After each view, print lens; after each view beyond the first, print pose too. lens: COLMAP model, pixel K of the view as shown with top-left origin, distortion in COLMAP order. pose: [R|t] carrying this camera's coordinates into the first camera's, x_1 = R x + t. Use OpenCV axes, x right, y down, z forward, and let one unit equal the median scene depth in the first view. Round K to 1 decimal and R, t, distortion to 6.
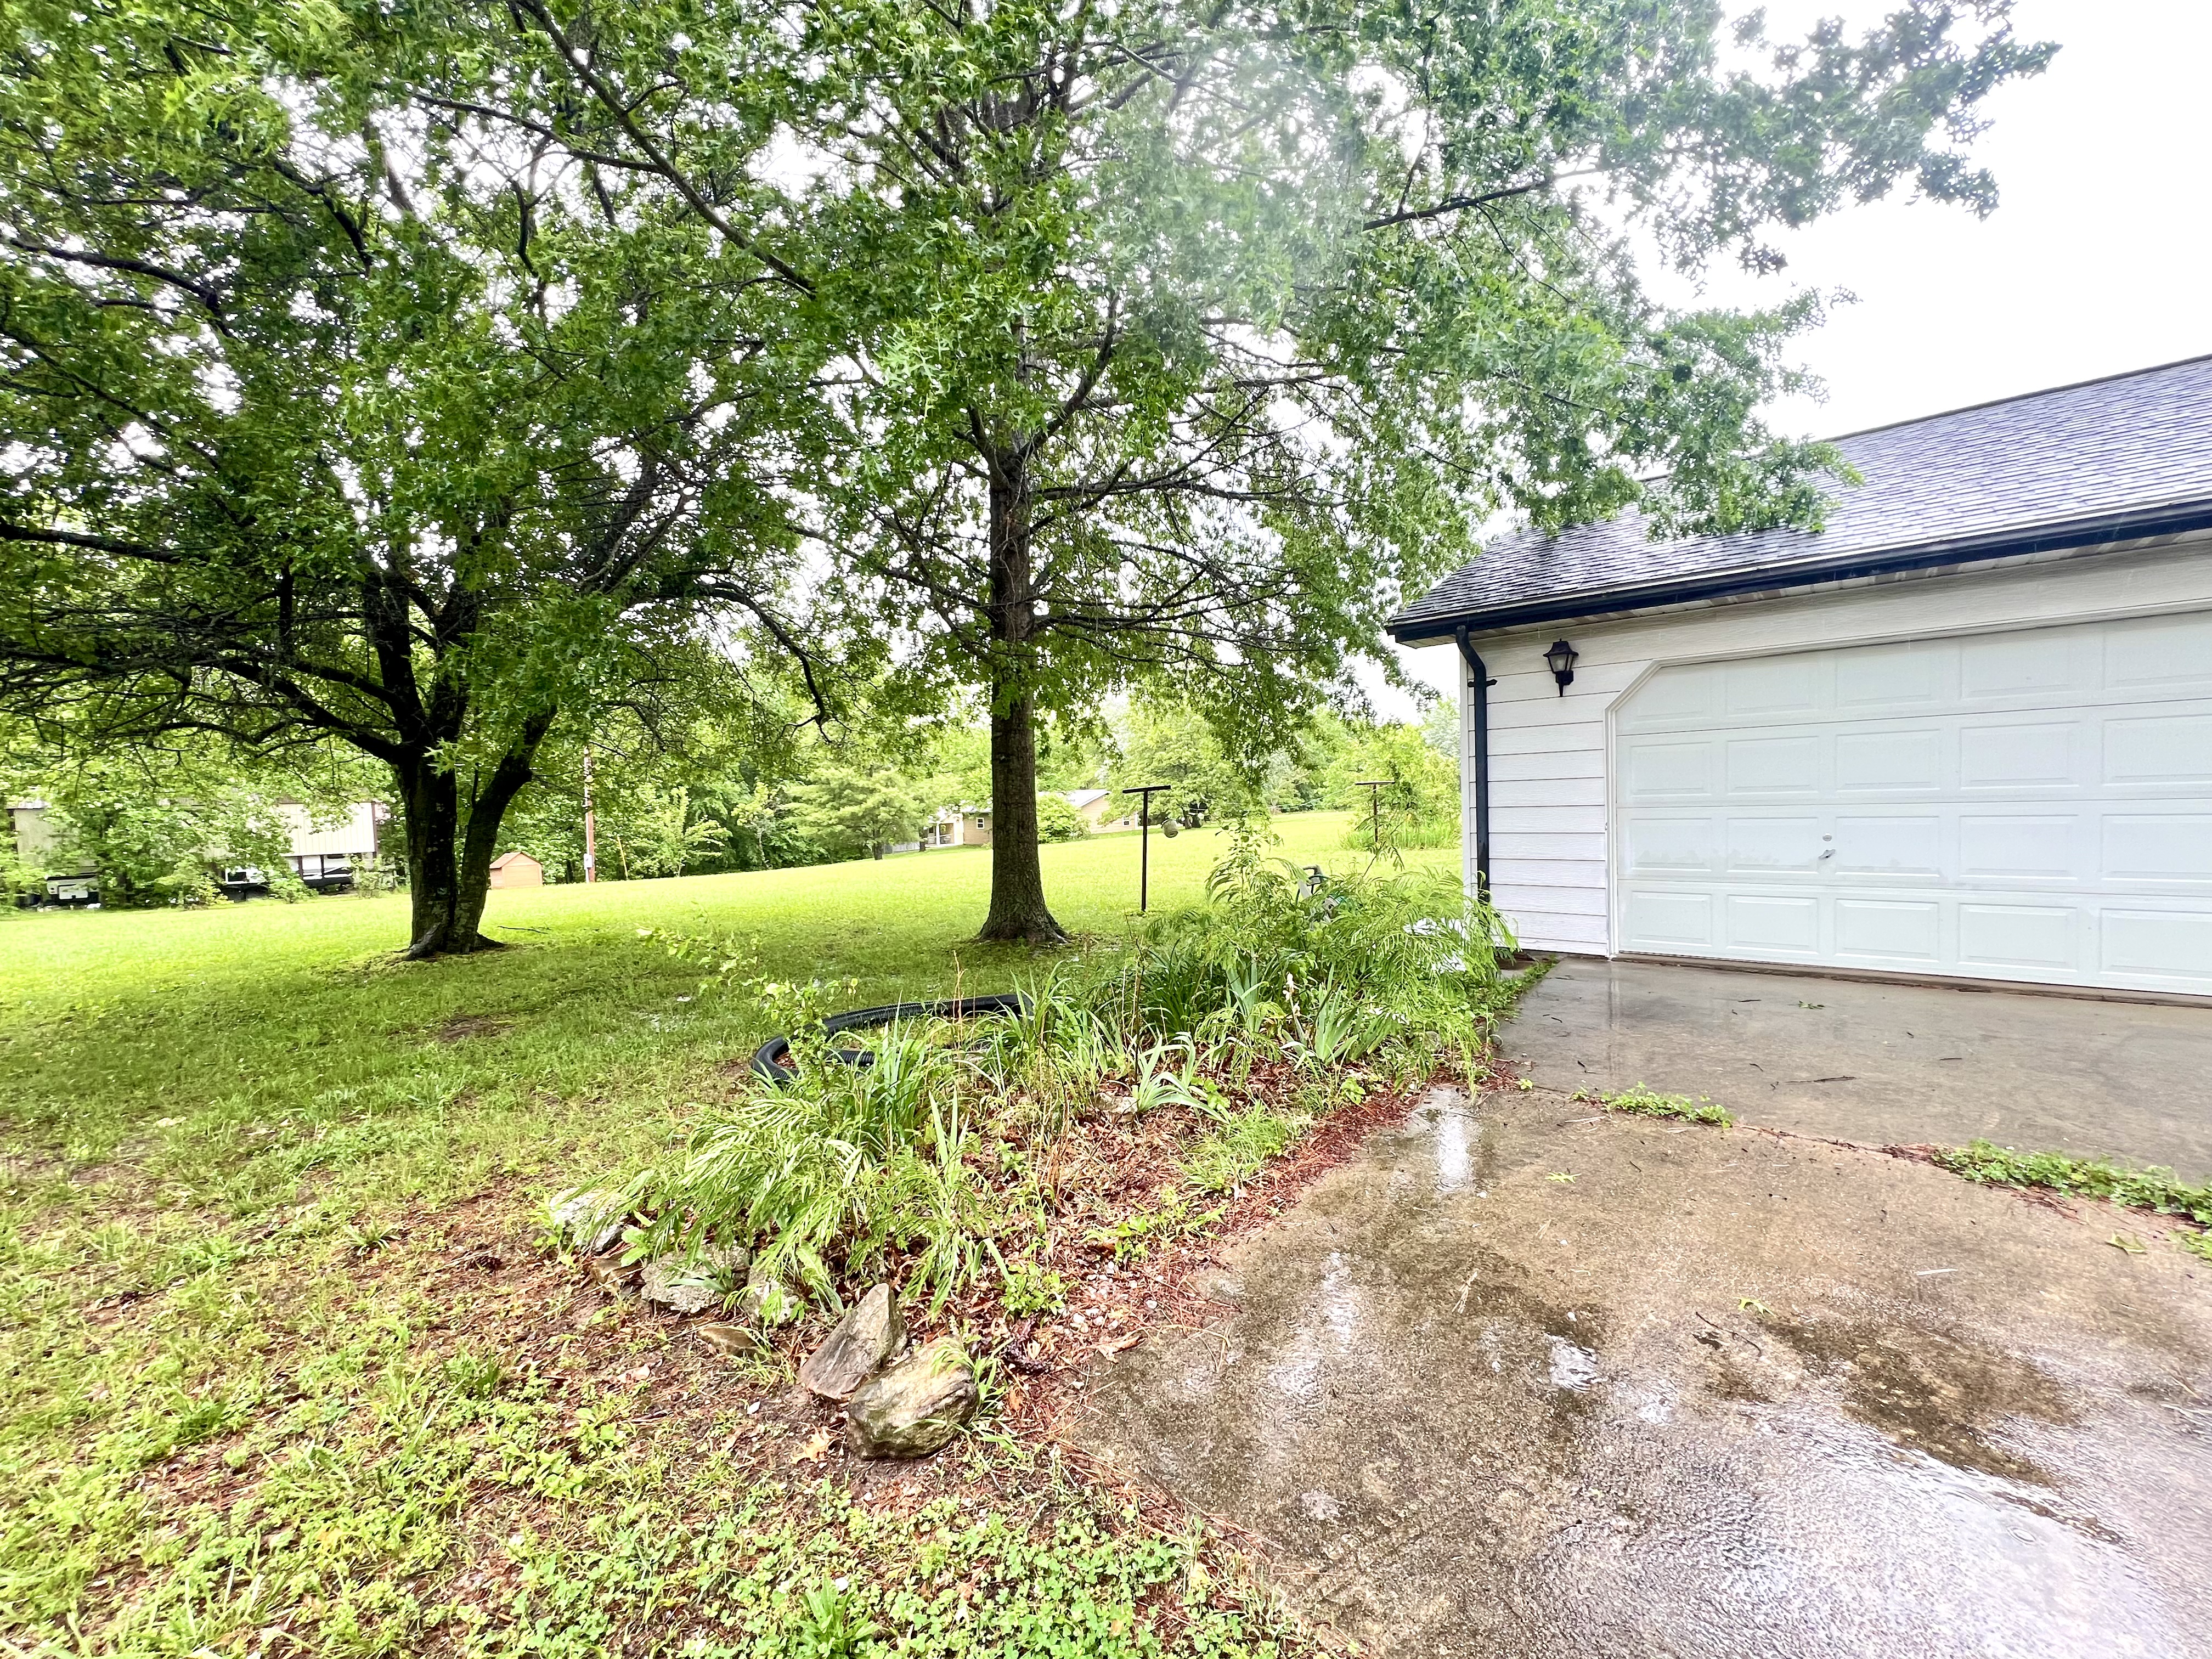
lens RADIAL K [[892.9, 0, 1106.0], [0, 892.9, 829.5], [0, 0, 1]] dist [-0.000386, -0.000098]
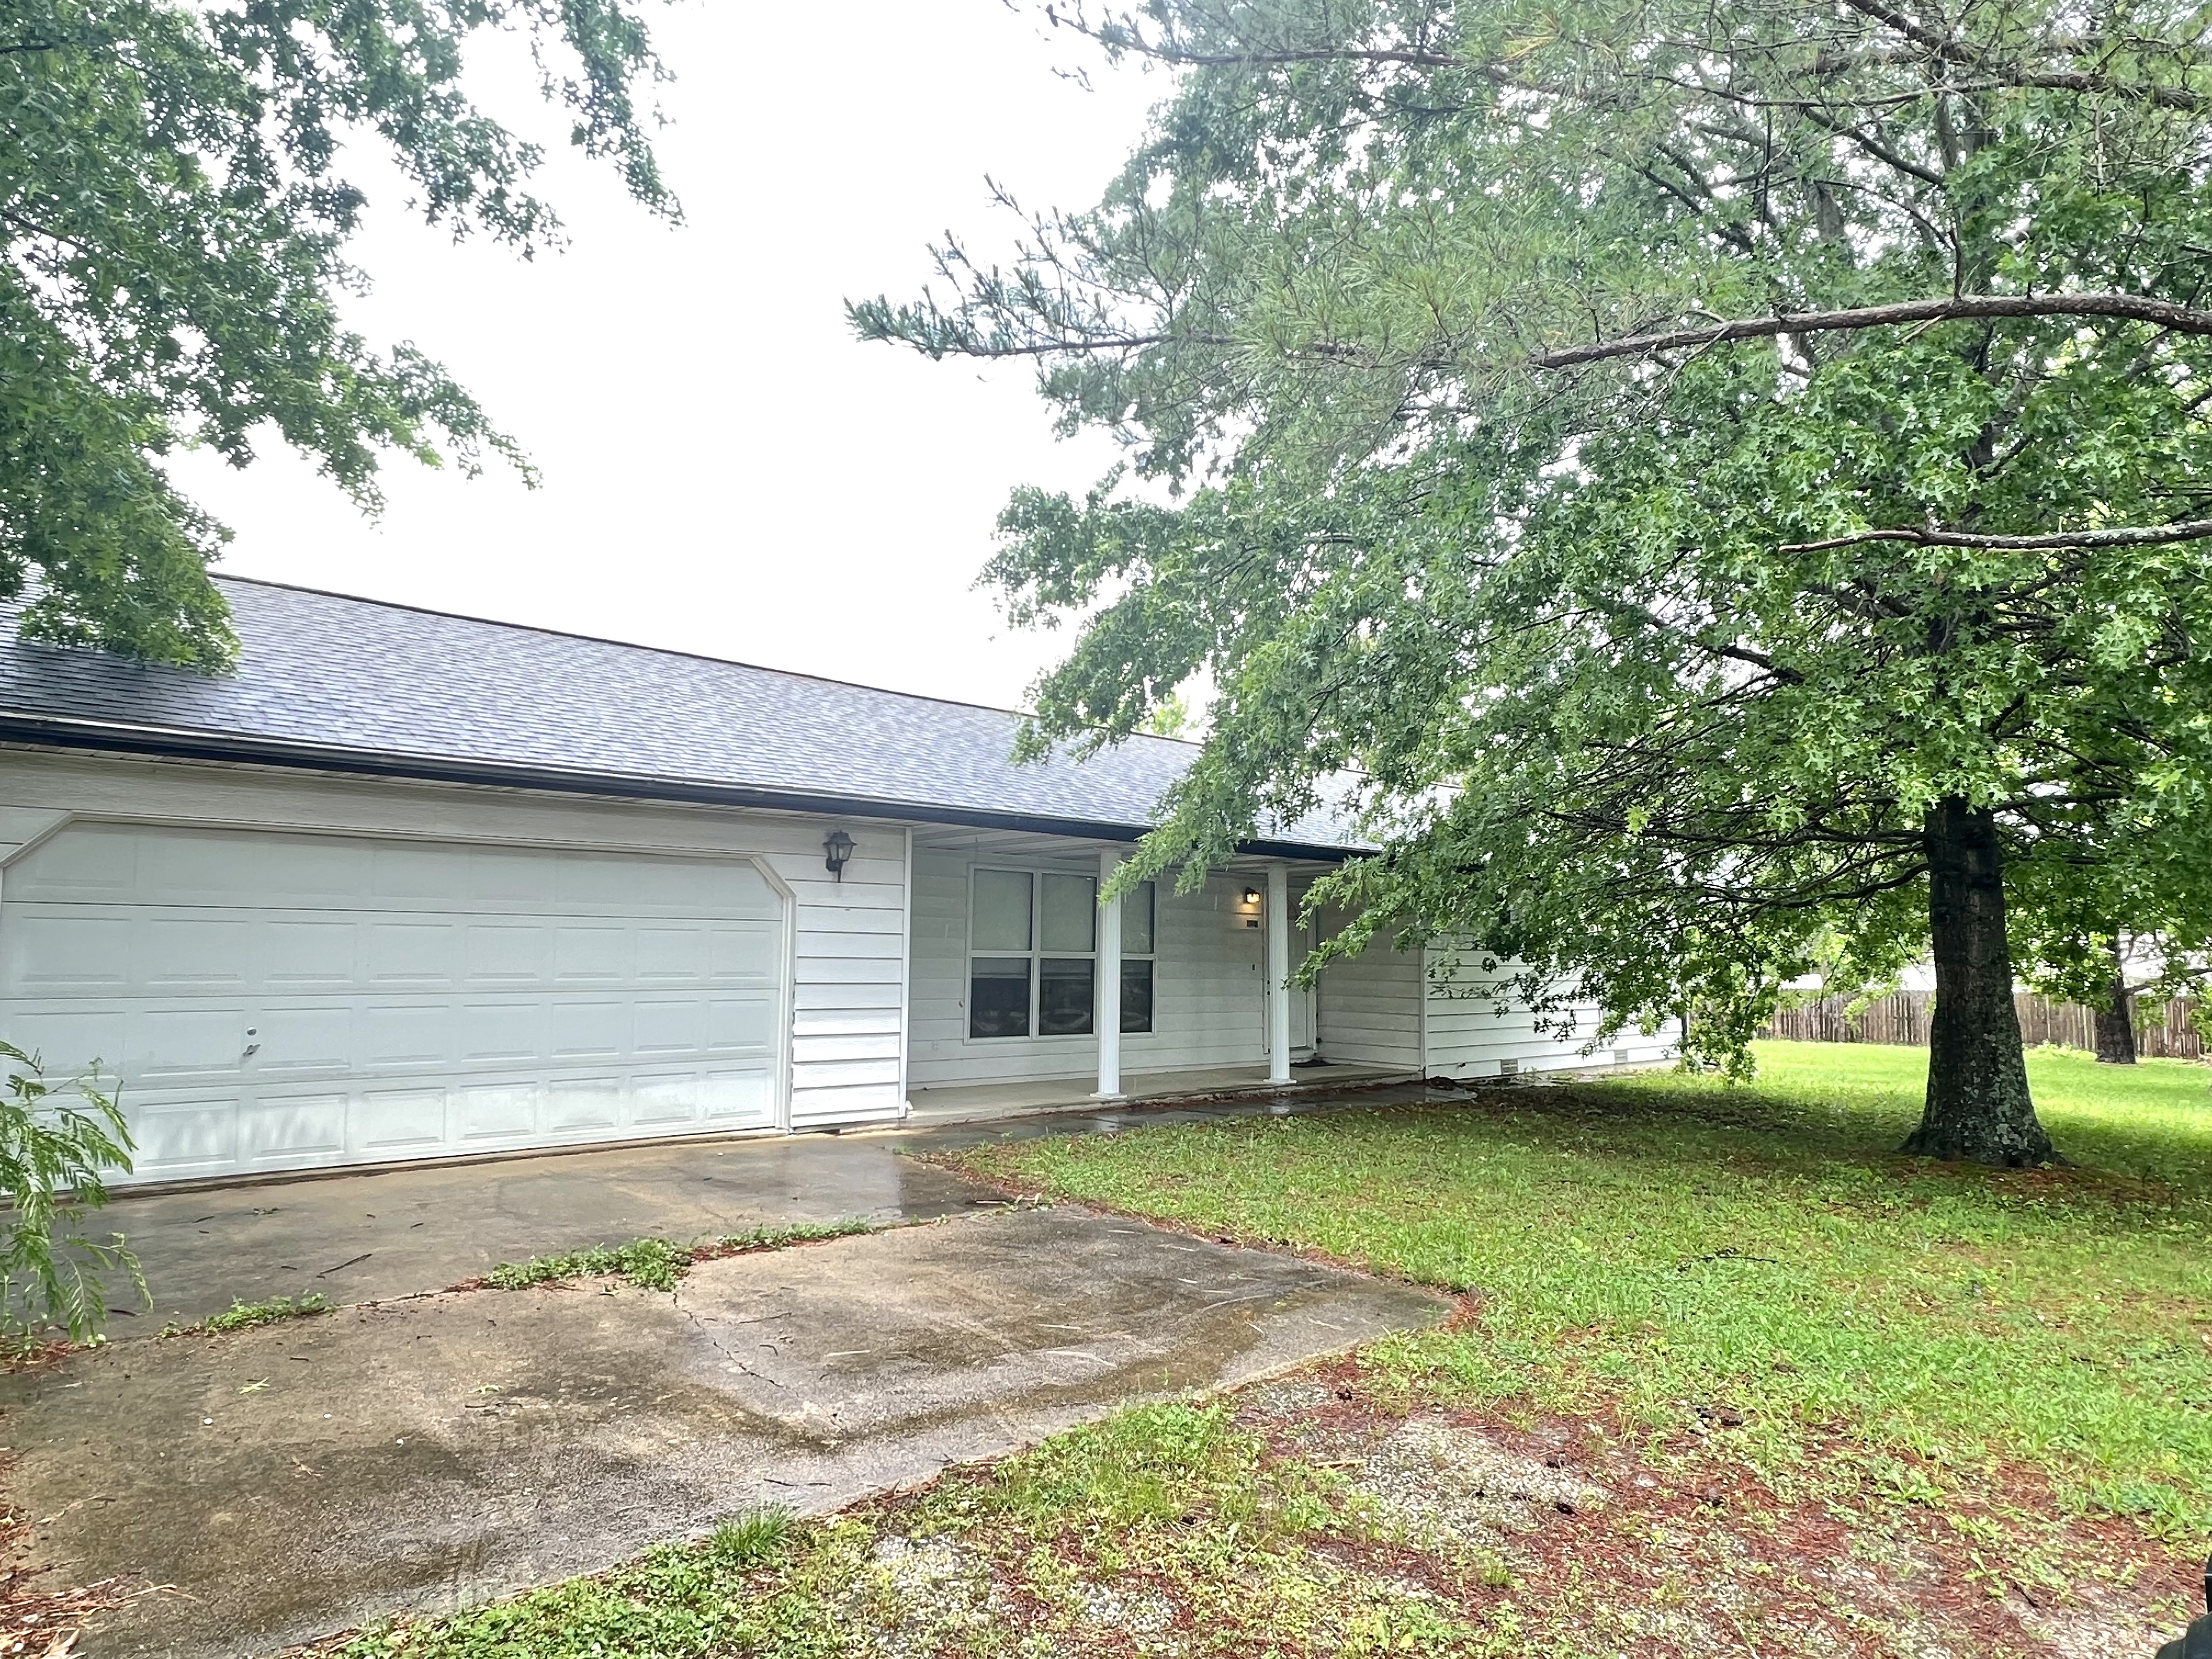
lens RADIAL K [[1282.8, 0, 1106.0], [0, 1282.8, 829.5], [0, 0, 1]] dist [-0.000187, 0.000126]
pose [[0.116814, 0.133021, 0.984205, -0.396774], [0.013548, 0.990684, -0.135504, -0.006481], [-0.993061, 0.029162, 0.113924, -0.051678]]
